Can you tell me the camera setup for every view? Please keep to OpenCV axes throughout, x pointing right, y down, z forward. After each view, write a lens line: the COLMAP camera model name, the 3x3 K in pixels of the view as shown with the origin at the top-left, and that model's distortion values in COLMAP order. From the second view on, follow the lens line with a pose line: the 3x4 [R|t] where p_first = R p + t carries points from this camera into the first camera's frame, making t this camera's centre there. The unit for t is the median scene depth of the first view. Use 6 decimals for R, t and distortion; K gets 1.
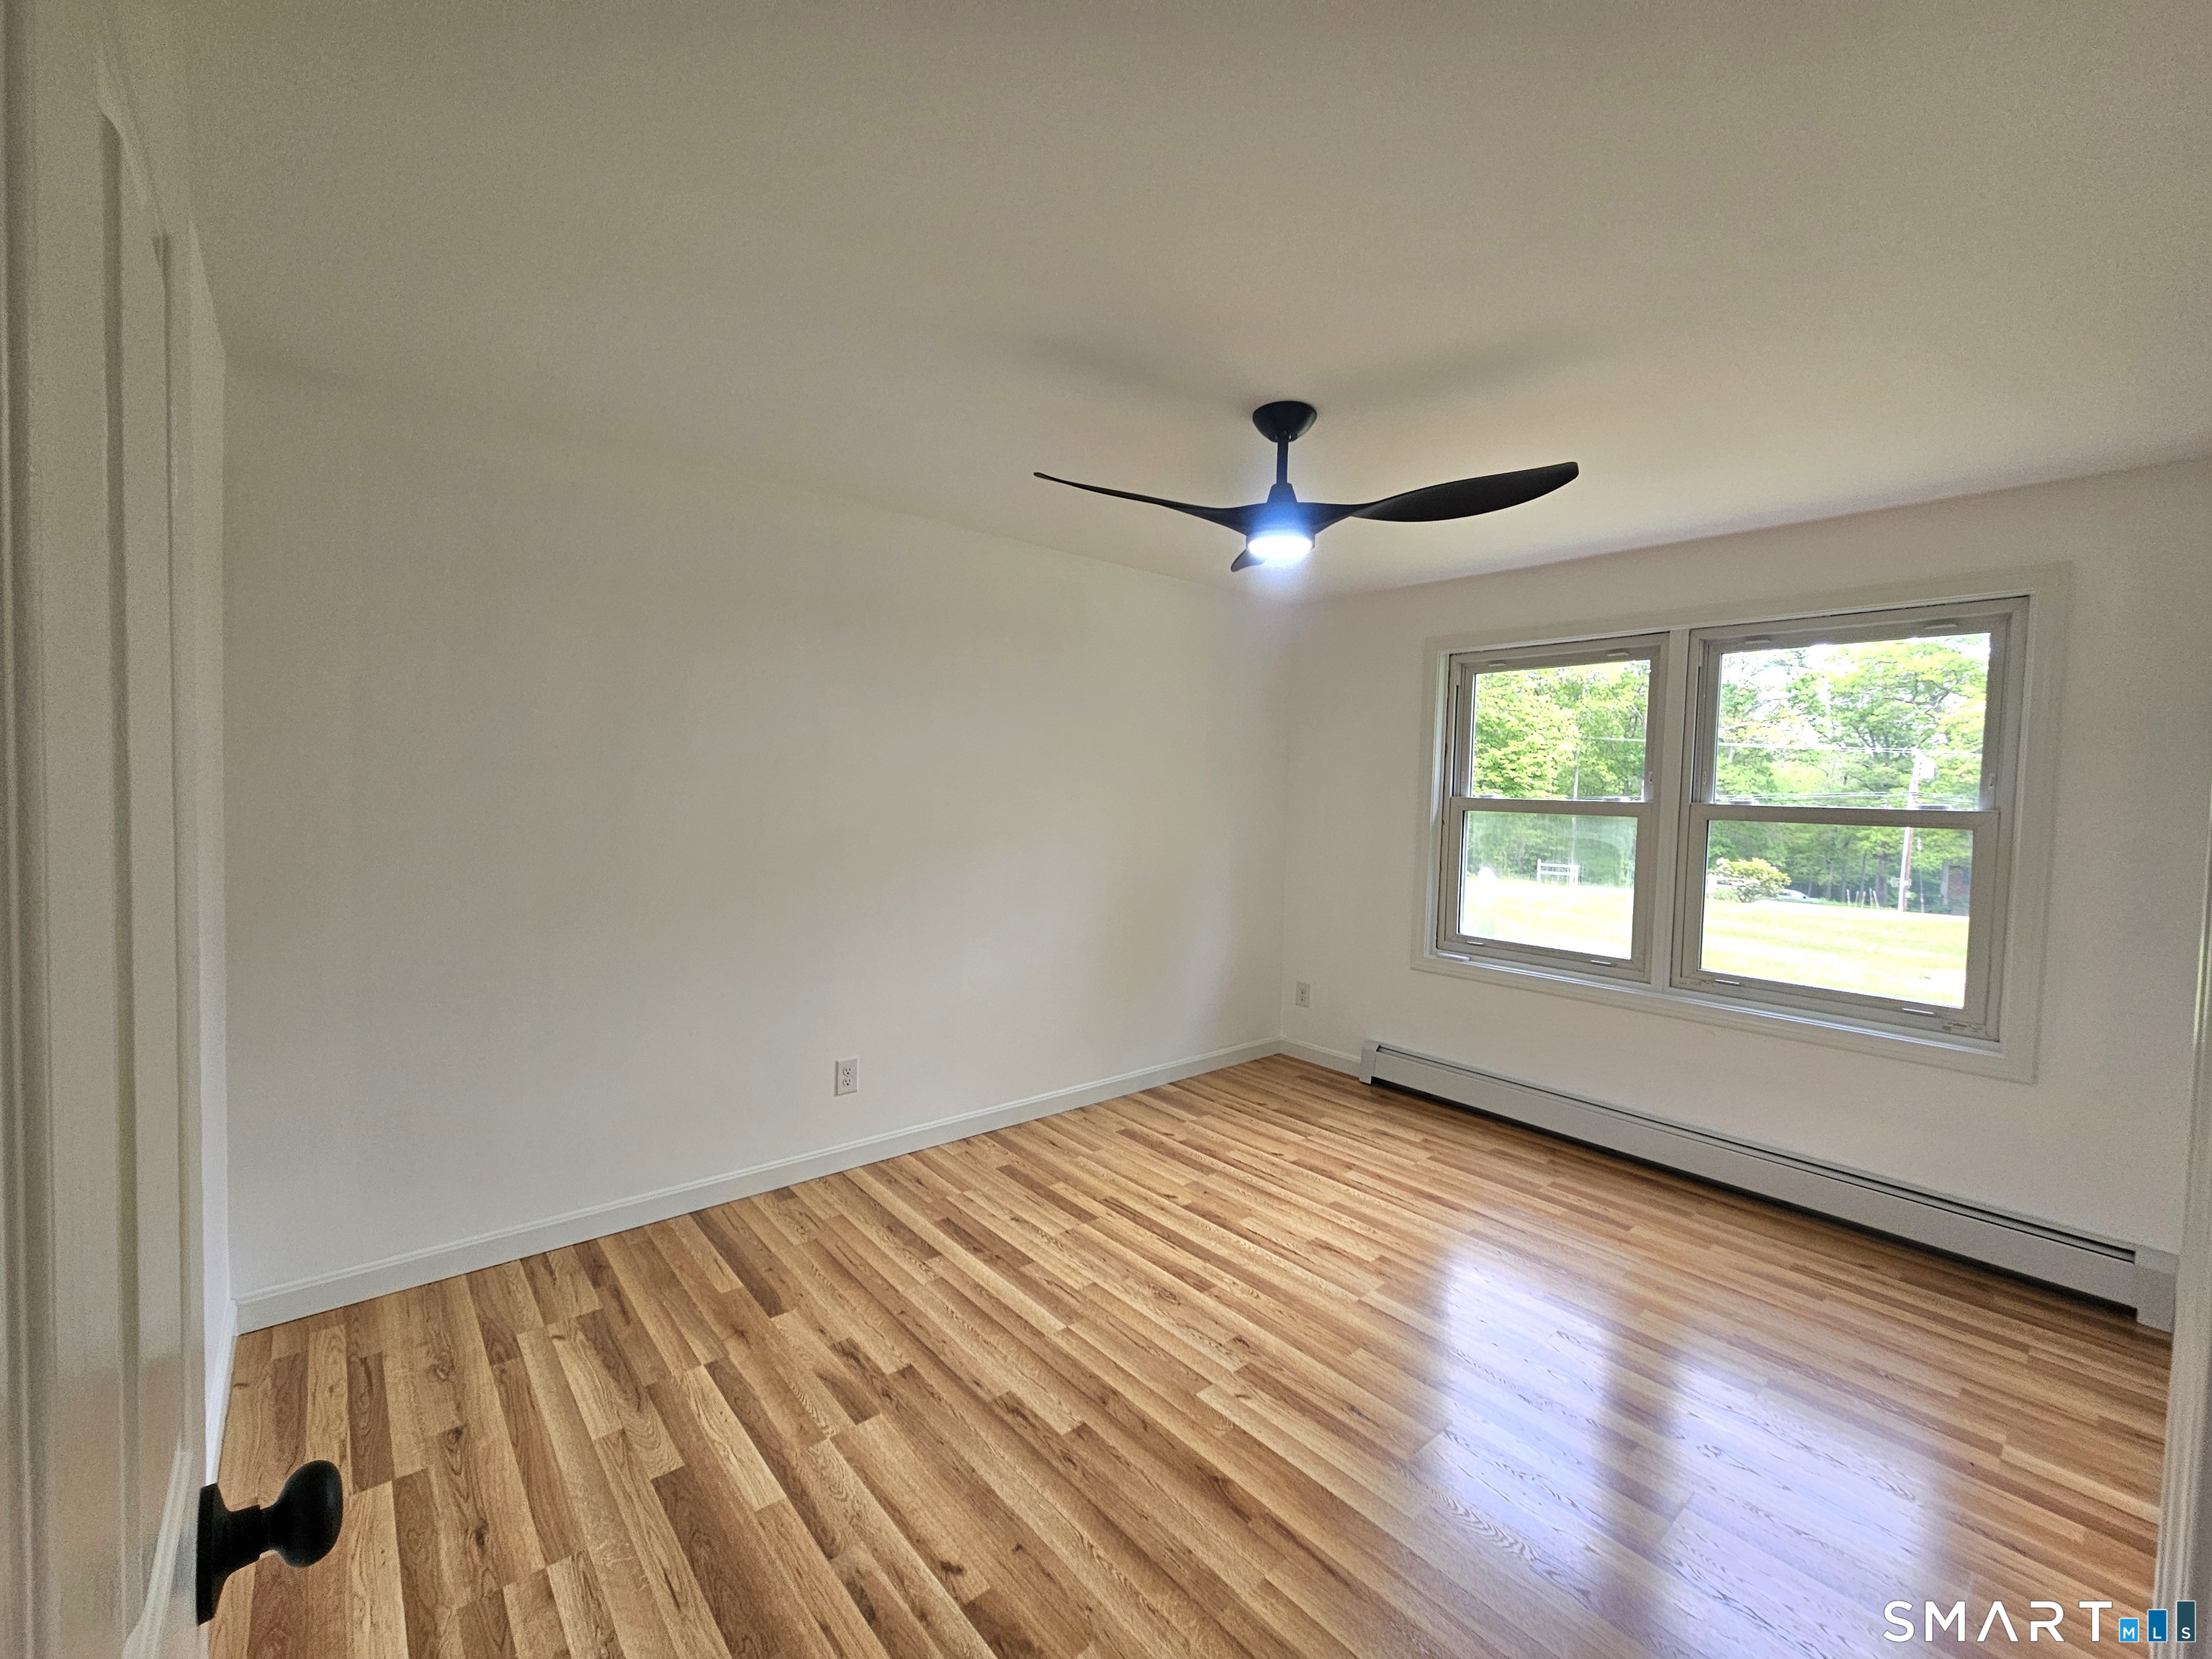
lens RADIAL K [[912.0, 0, 1098.9], [0, 912.0, 828.3], [0, 0, 1]] dist [-0.000047, 0.000357]
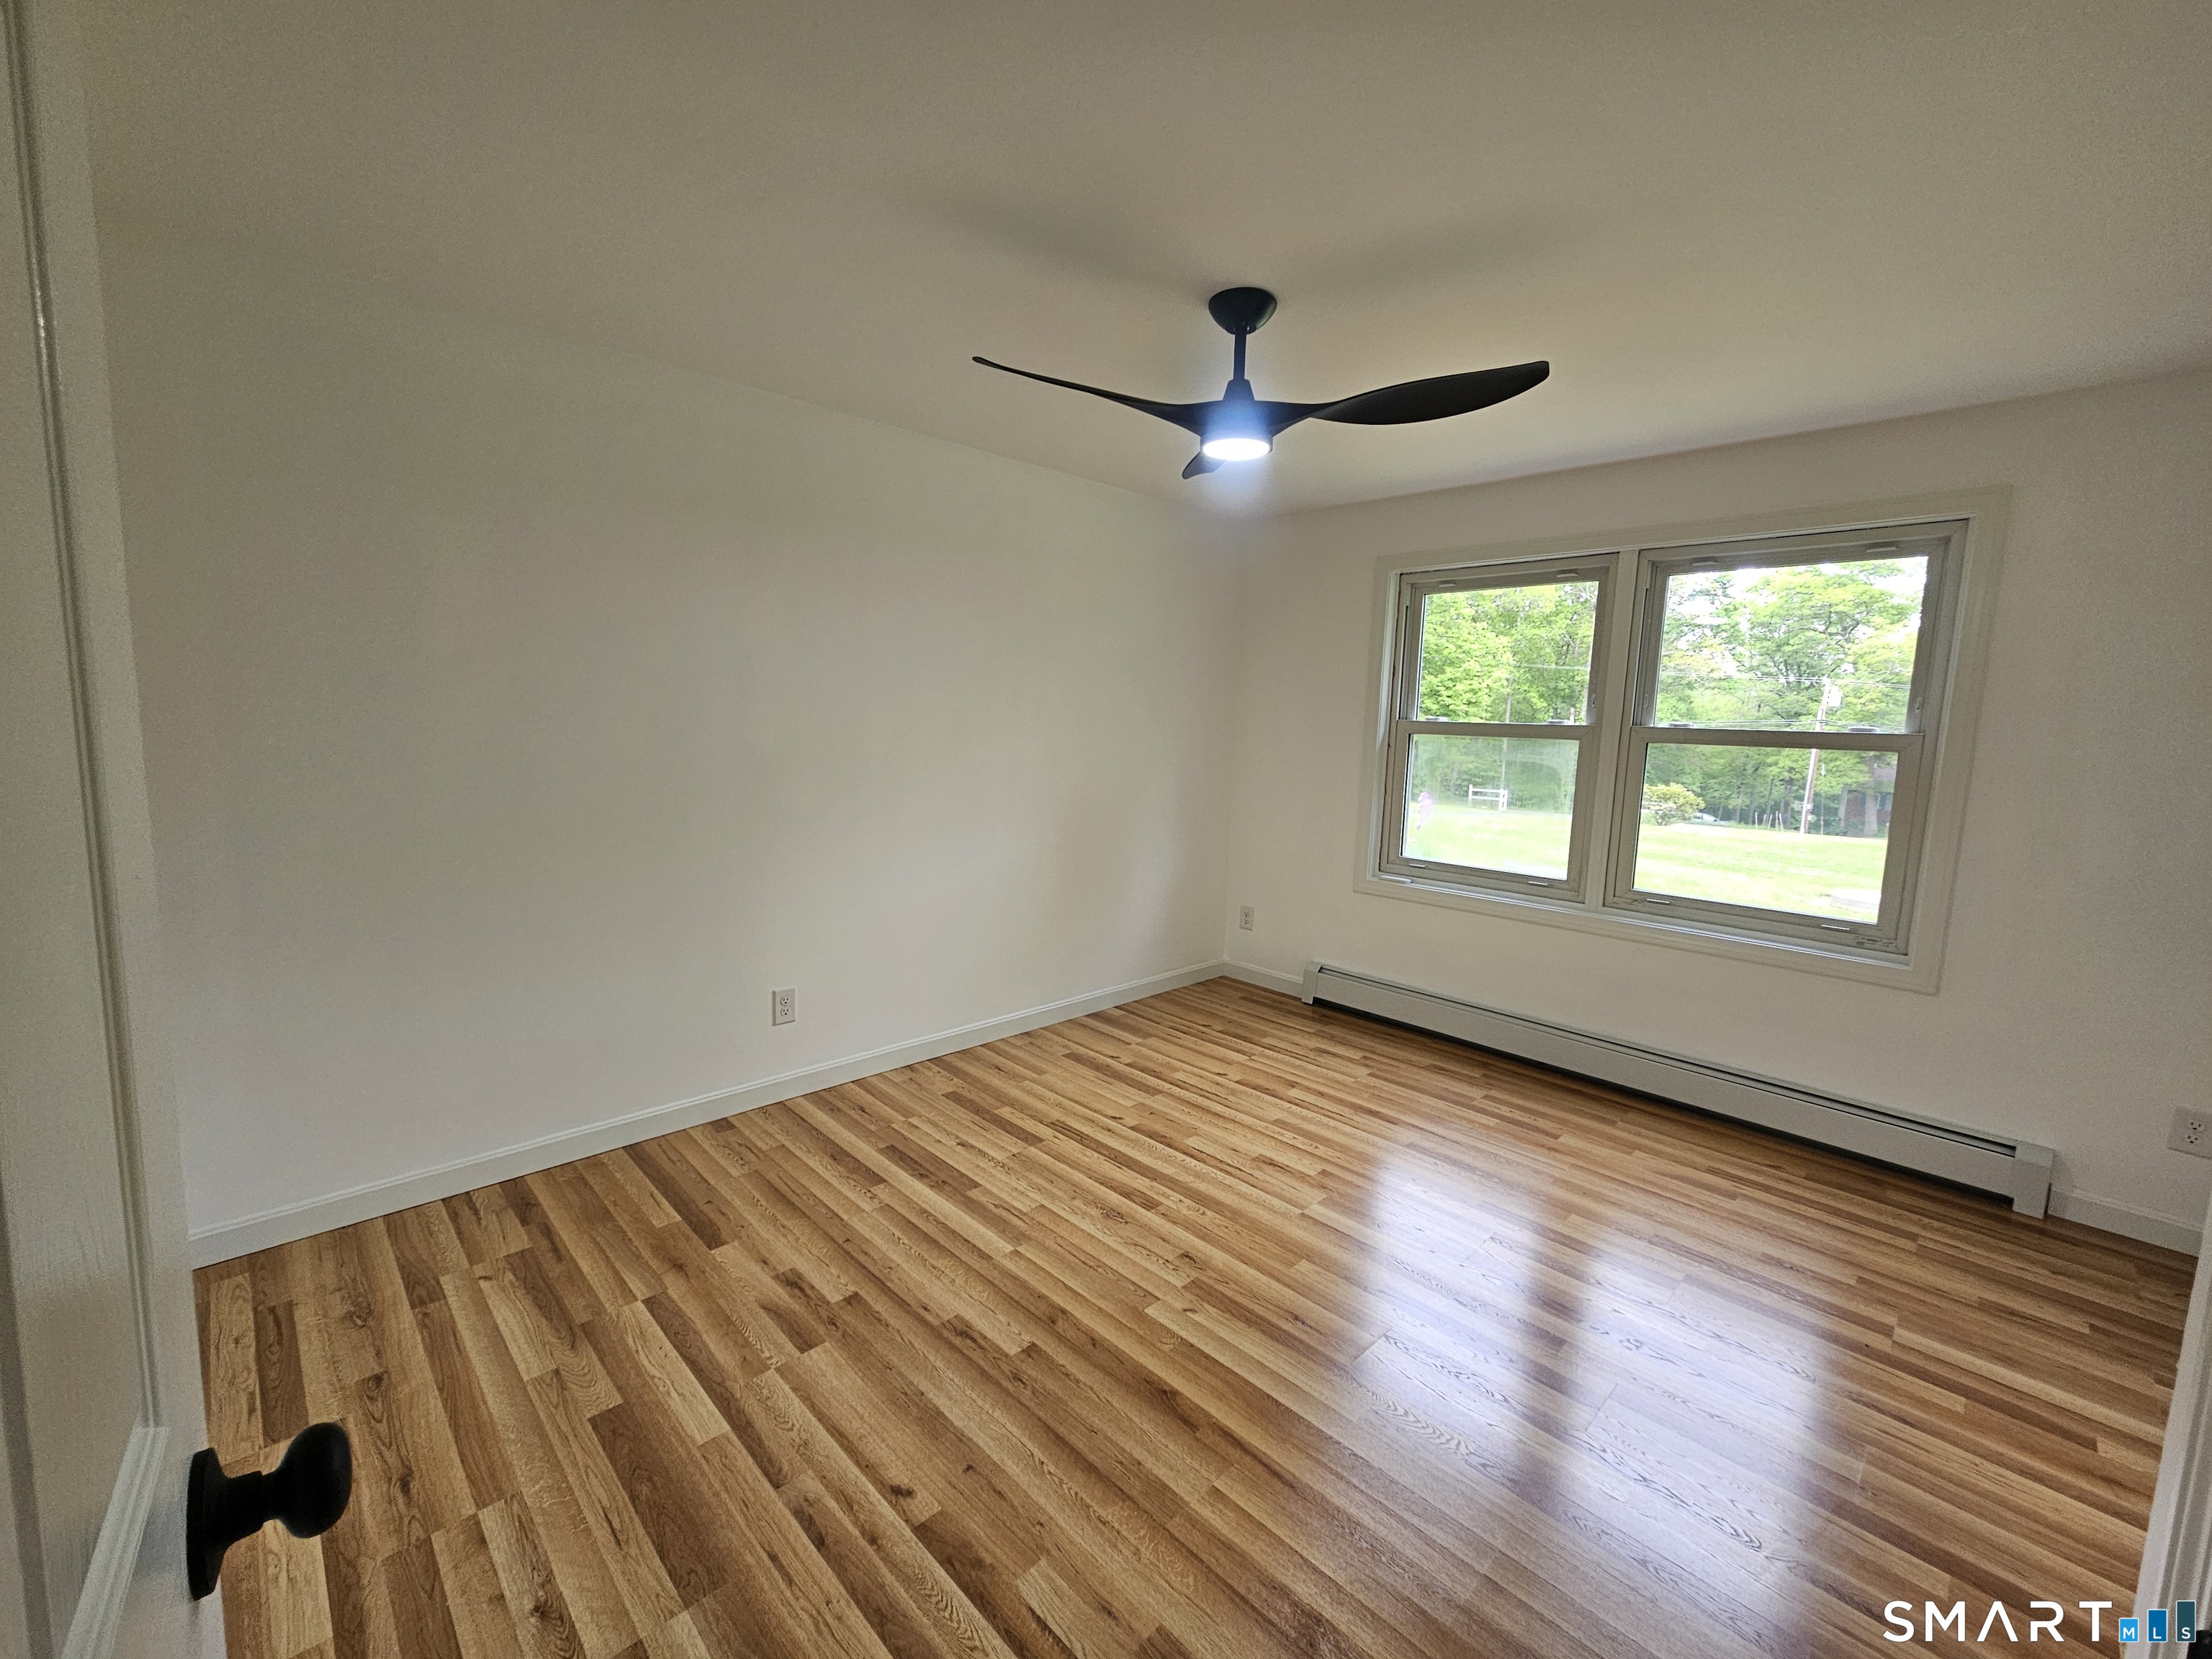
lens RADIAL K [[912.0, 0, 1100.4], [0, 912.0, 828.8], [0, 0, 1]] dist [-0.000047, 0.000357]
pose [[0.997887, -0.004389, 0.064820, -0.004312], [-0.000919, 0.996663, 0.081623, 0.005780], [-0.064962, -0.081510, 0.994553, 0.036784]]
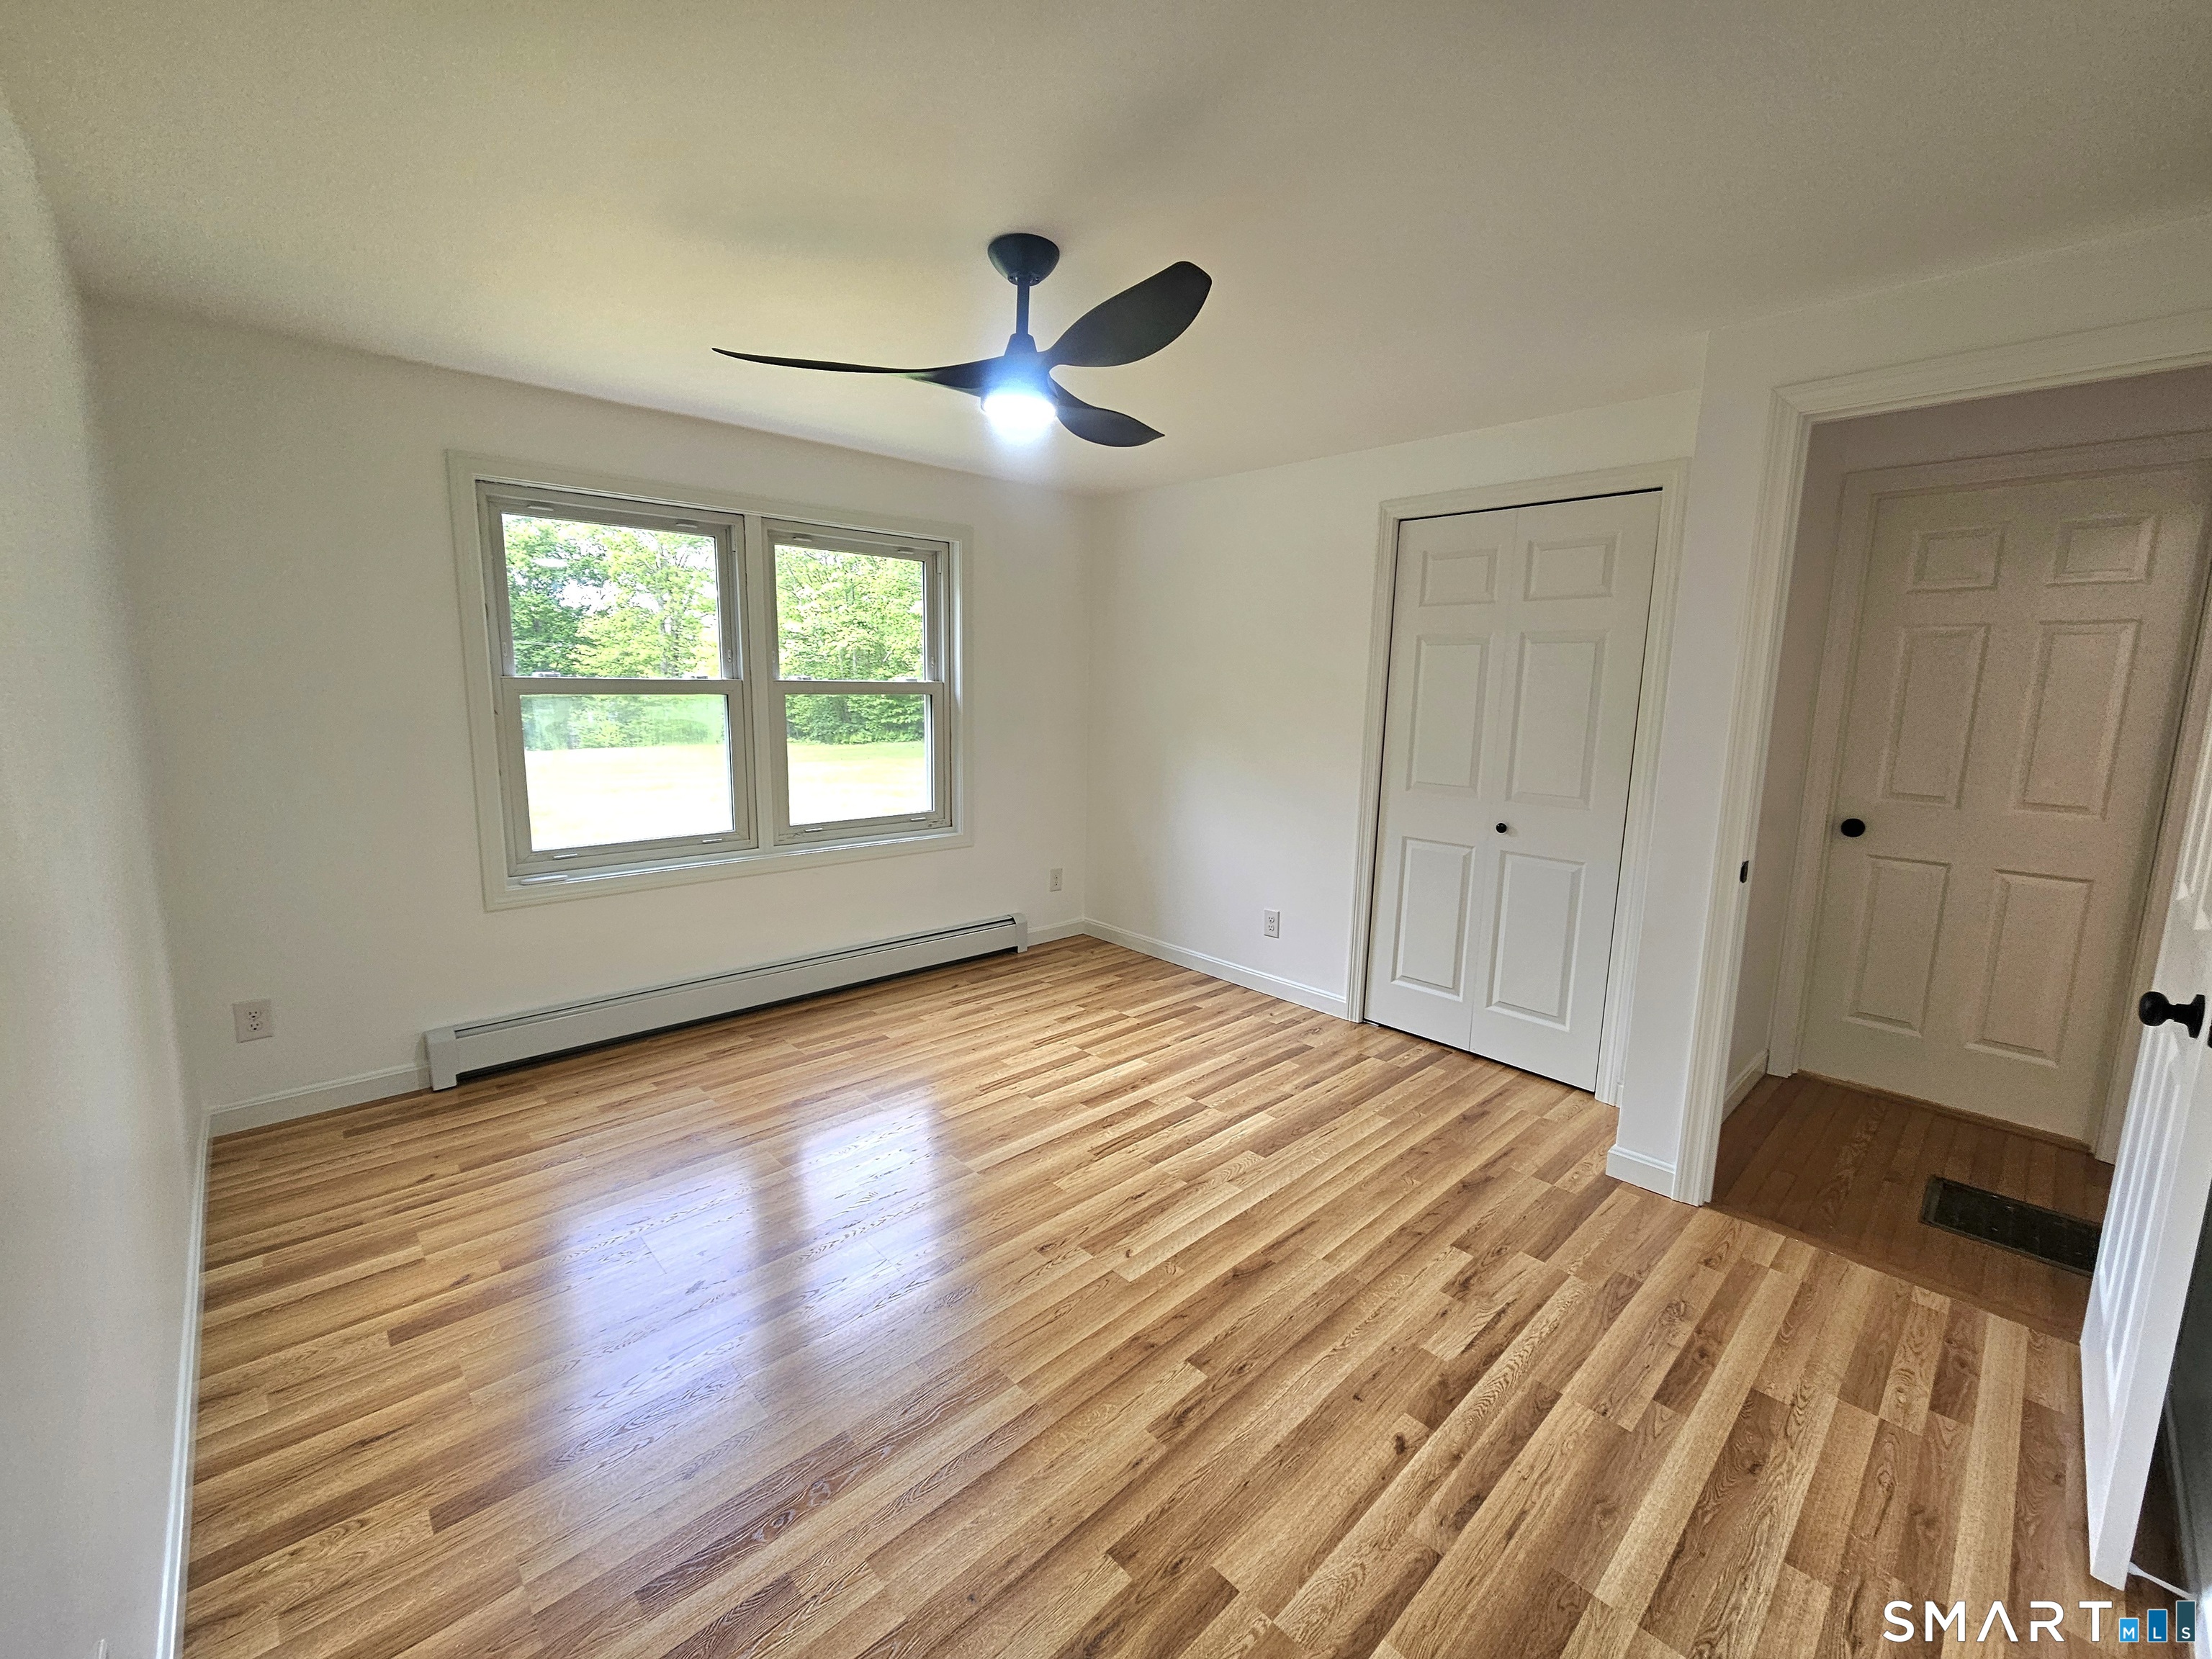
lens RADIAL K [[912.0, 0, 1112.8], [0, 912.0, 832.4], [0, 0, 1]] dist [-0.000047, 0.000357]
pose [[-0.057641, -0.193899, 0.979327, -0.711421], [0.027114, 0.980292, 0.195686, -0.073701], [-0.997969, 0.037833, -0.051247, 0.925269]]
